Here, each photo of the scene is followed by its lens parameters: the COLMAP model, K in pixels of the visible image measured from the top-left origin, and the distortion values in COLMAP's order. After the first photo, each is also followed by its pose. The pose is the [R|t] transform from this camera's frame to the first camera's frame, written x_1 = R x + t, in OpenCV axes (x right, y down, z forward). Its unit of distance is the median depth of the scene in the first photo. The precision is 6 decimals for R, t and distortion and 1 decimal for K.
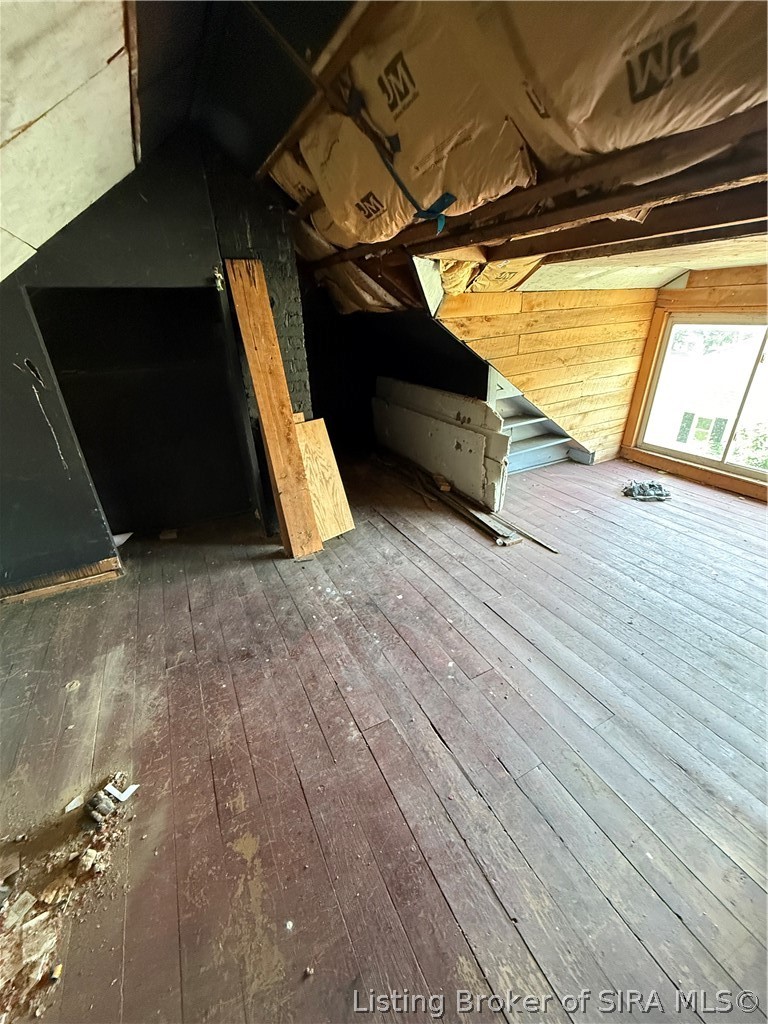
lens RADIAL K [[409.0, 0, 383.0], [0, 409.0, 511.9], [0, 0, 1]] dist [0.002417, 0.000493]
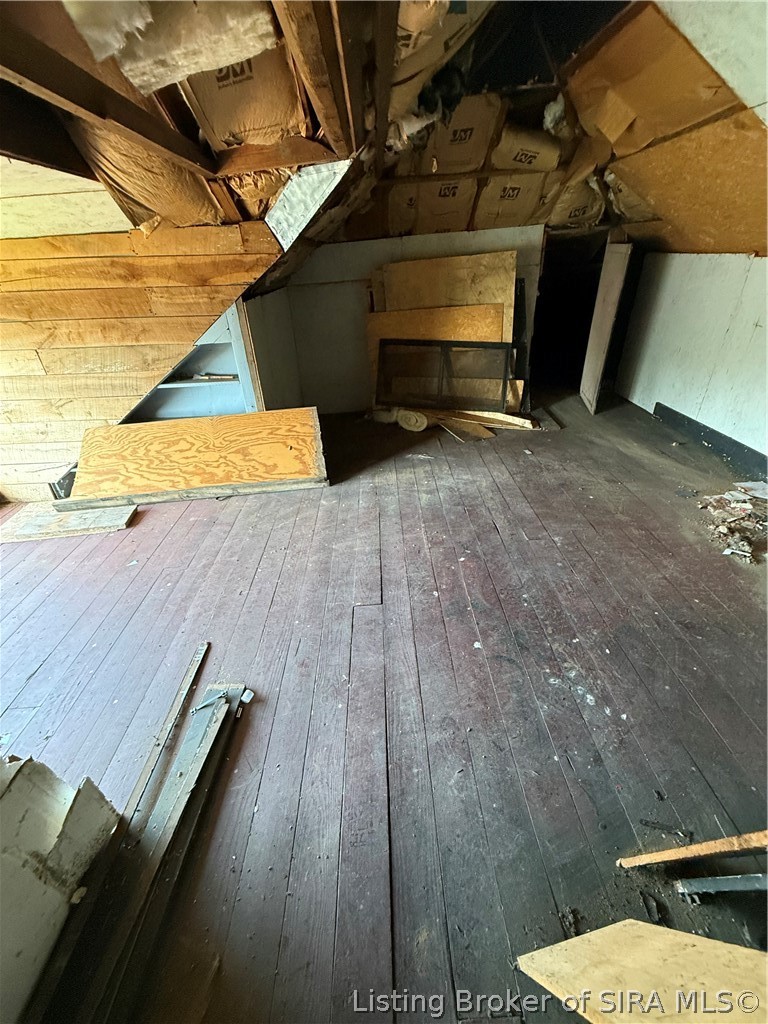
lens RADIAL K [[409.0, 0, 383.3], [0, 409.0, 511.5], [0, 0, 1]] dist [0.002417, 0.000493]
pose [[-0.894815, -0.157566, 0.417707, -0.071085], [0.277673, 0.536214, 0.797102, -0.516225], [-0.349577, 0.829245, -0.436060, 1.150452]]
